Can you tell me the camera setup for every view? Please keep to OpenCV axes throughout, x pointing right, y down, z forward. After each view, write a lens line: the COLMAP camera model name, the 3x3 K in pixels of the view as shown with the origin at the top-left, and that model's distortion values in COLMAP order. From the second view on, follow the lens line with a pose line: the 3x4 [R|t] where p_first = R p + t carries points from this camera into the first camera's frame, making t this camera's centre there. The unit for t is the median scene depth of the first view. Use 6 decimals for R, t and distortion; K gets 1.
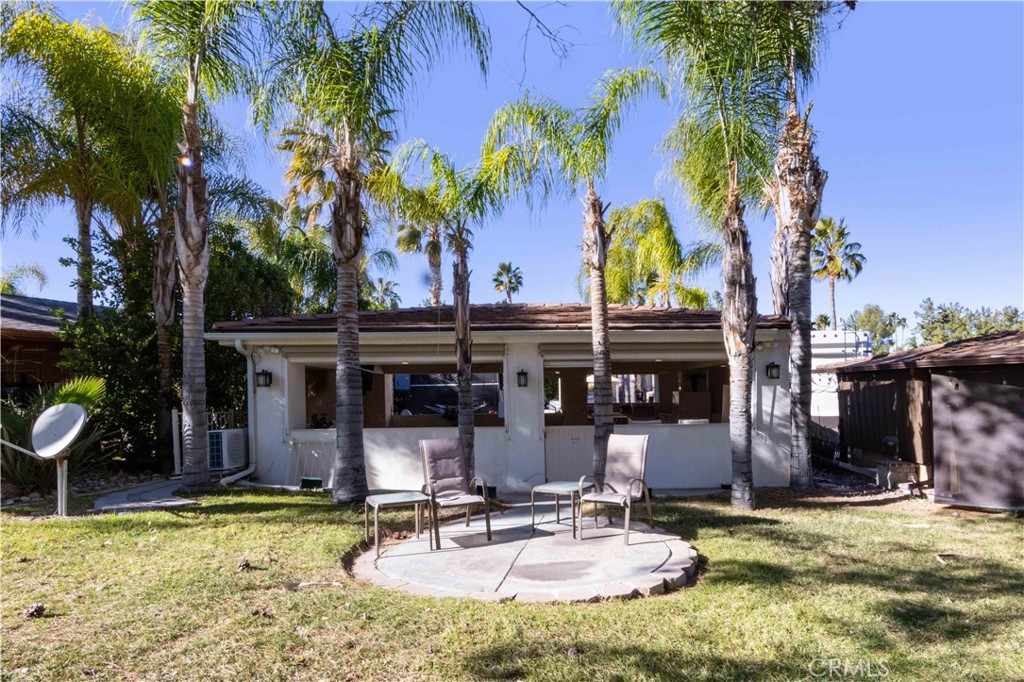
lens RADIAL K [[852.7, 0, 512.2], [0, 852.7, 340.2], [0, 0, 1]] dist [-0.004619, -0.009463]
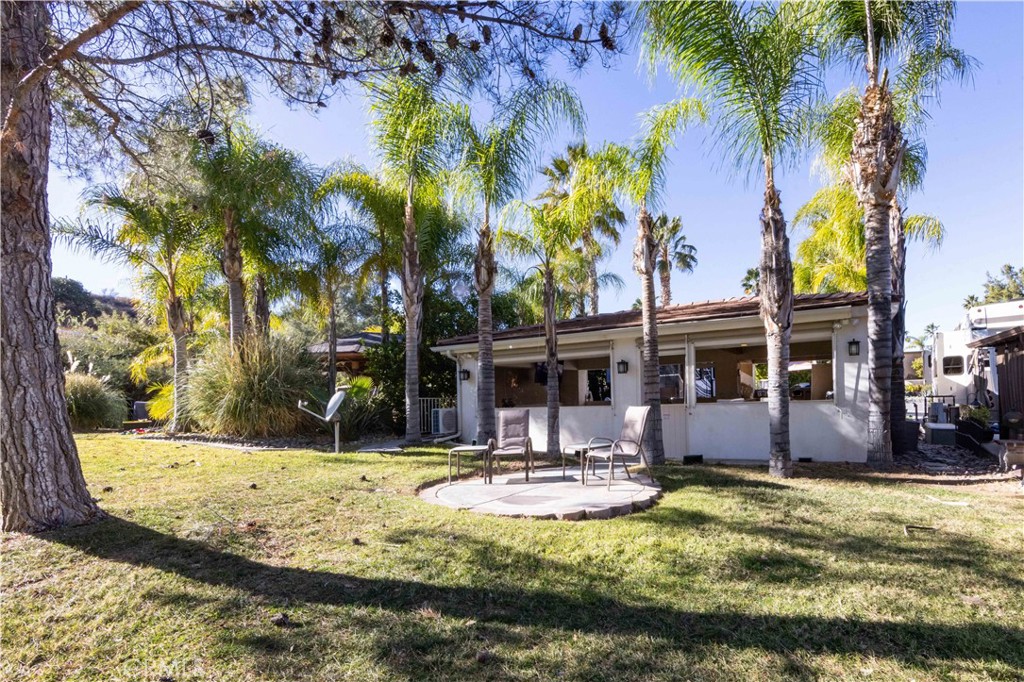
lens RADIAL K [[852.7, 0, 513.2], [0, 852.7, 344.9], [0, 0, 1]] dist [-0.004619, -0.009463]
pose [[0.689673, -0.070548, -0.720676, 0.844292], [0.052059, 0.997498, -0.047828, 0.067351], [0.722248, -0.004532, 0.691620, 0.017243]]
